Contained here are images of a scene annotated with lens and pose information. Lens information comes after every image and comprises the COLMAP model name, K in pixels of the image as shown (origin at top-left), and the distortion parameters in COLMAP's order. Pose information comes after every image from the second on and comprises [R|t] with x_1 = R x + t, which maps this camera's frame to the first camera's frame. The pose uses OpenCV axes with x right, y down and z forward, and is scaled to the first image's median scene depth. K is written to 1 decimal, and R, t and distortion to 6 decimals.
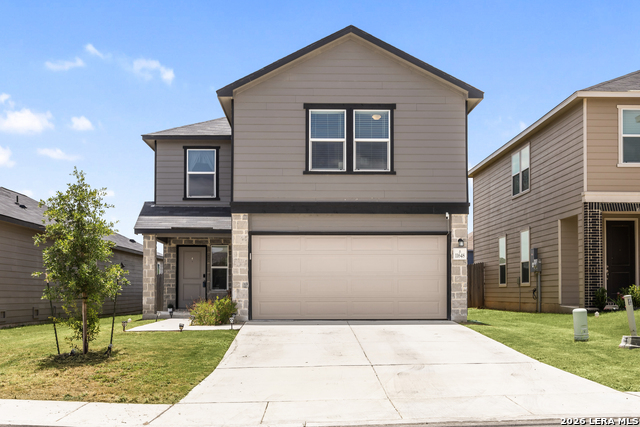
lens RADIAL K [[719.3, 0, 322.2], [0, 719.3, 274.5], [0, 0, 1]] dist [-0.020616, 0.000000]
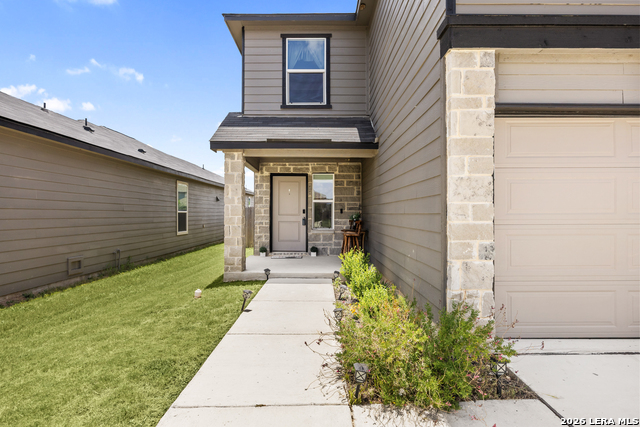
lens RADIAL K [[365.0, 0, 320.9], [0, 365.0, 211.0], [0, 0, 1]] dist [-0.001114, 0.000466]
pose [[0.999512, 0.000208, -0.031248, -0.150830], [0.000360, 0.999835, 0.018174, -0.007074], [0.031247, -0.018177, 0.999346, 0.669843]]
